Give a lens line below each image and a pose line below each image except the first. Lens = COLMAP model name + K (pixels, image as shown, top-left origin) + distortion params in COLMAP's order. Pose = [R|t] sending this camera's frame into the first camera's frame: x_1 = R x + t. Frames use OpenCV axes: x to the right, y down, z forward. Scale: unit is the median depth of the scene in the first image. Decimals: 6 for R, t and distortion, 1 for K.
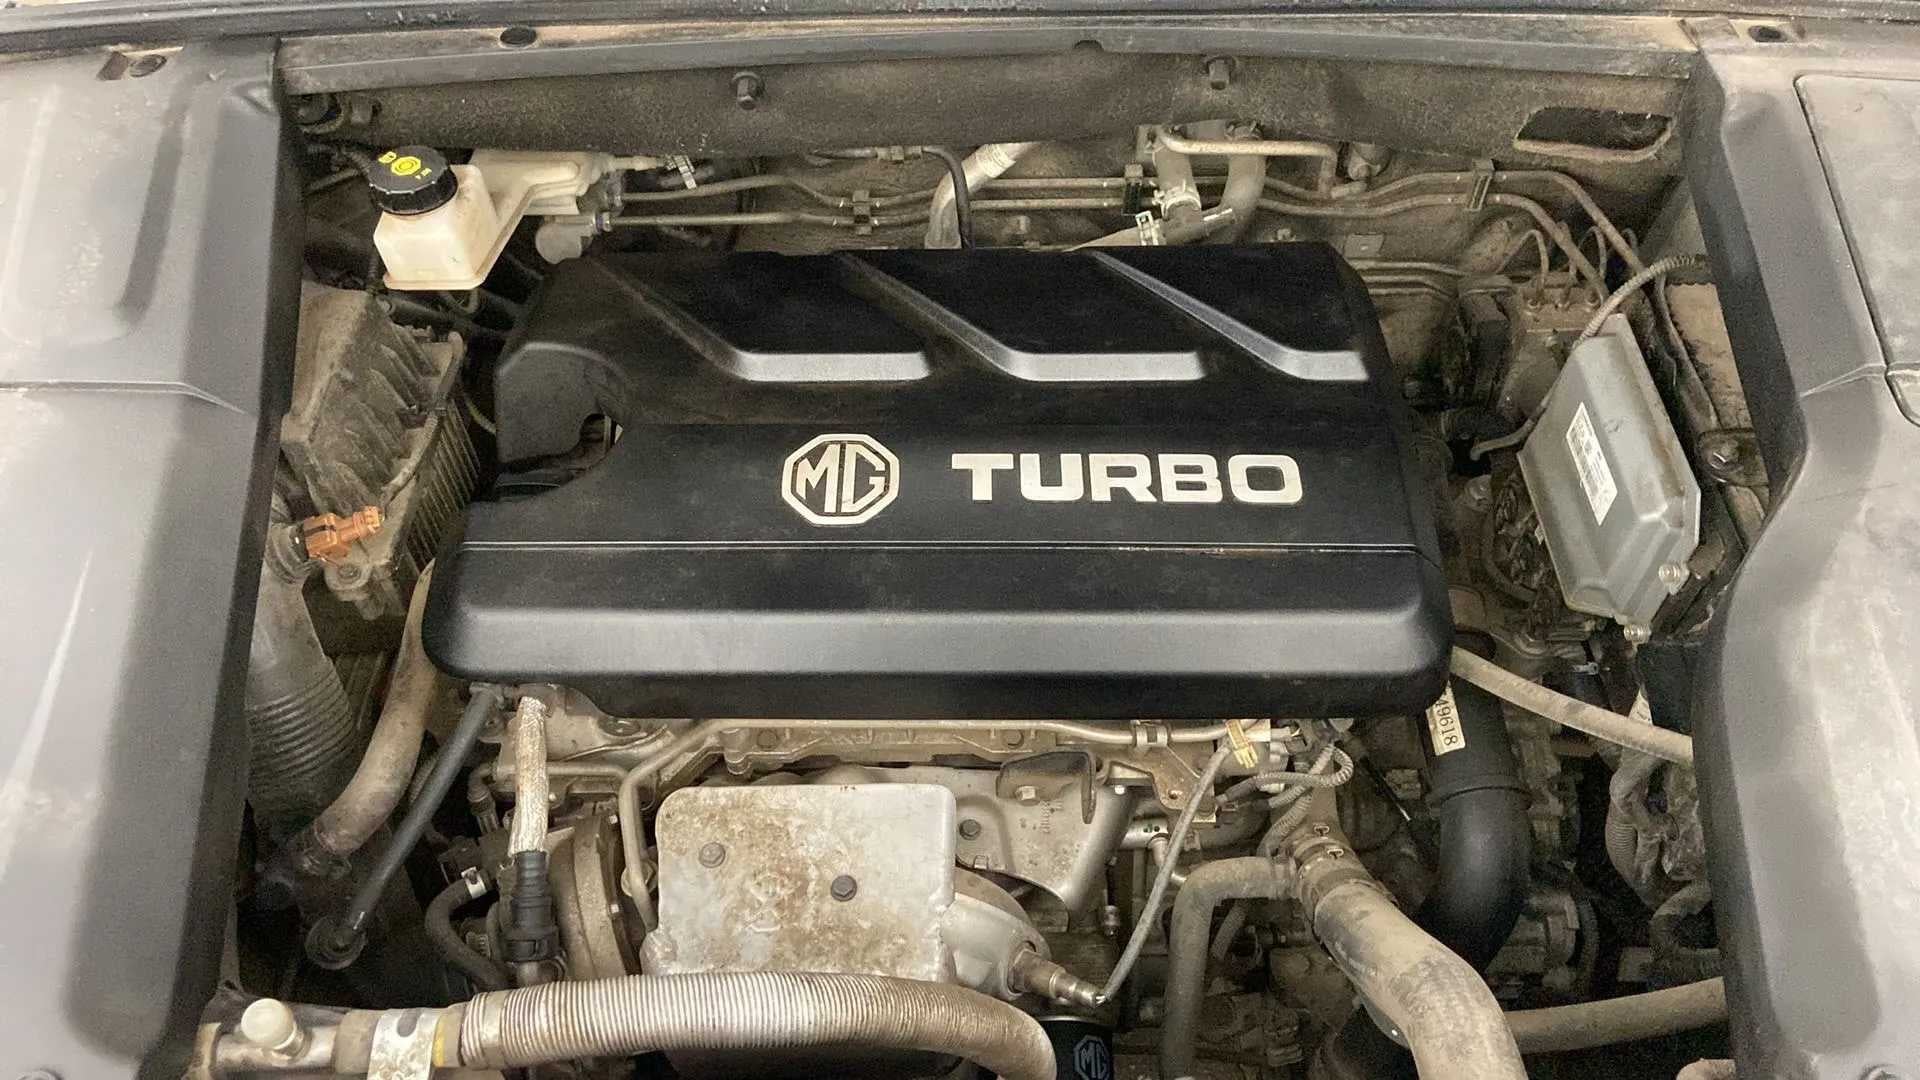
lens RADIAL K [[1385.5, 0, 963.0], [0, 1385.5, 516.4], [0, 0, 1]] dist [0.123562, -0.142280]
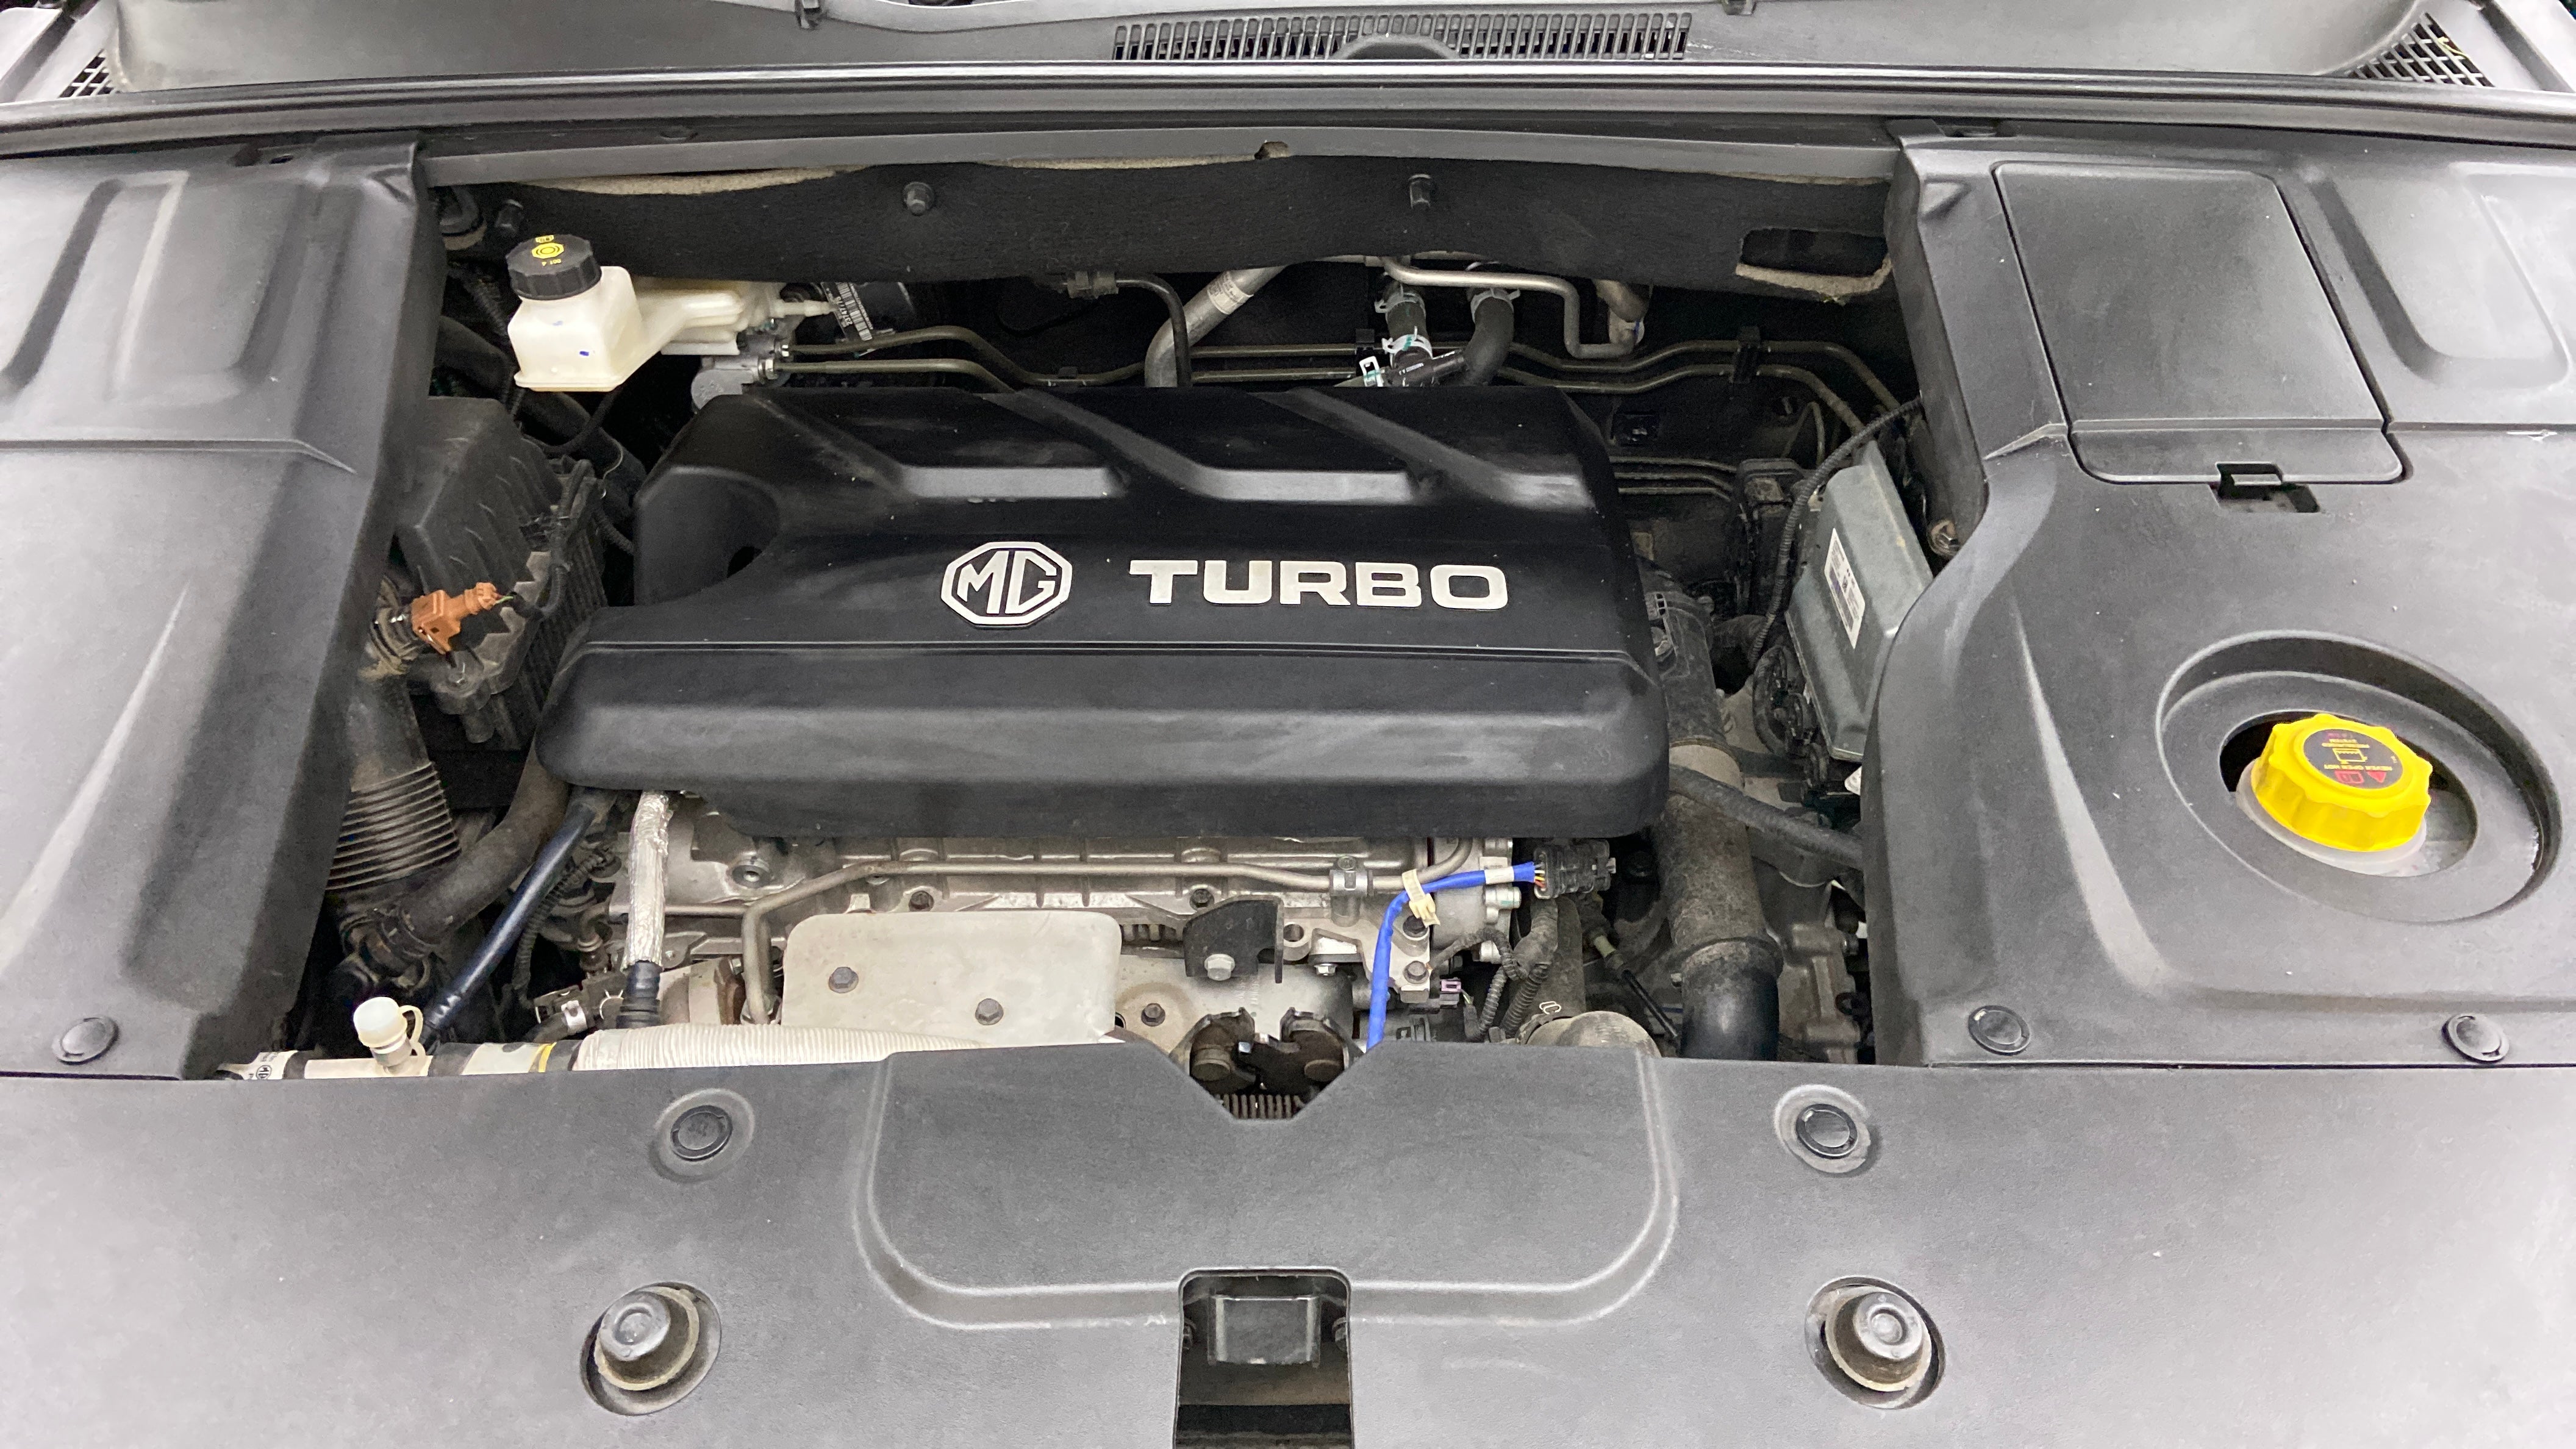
lens RADIAL K [[1858.9, 0, 1292.0], [0, 1858.9, 692.9], [0, 0, 1]] dist [0.123562, -0.142280]
pose [[0.999921, 0.008658, 0.009157, 0.088627], [-0.007092, 0.987245, -0.159048, 0.238132], [-0.010417, 0.158970, 0.987228, -0.201610]]
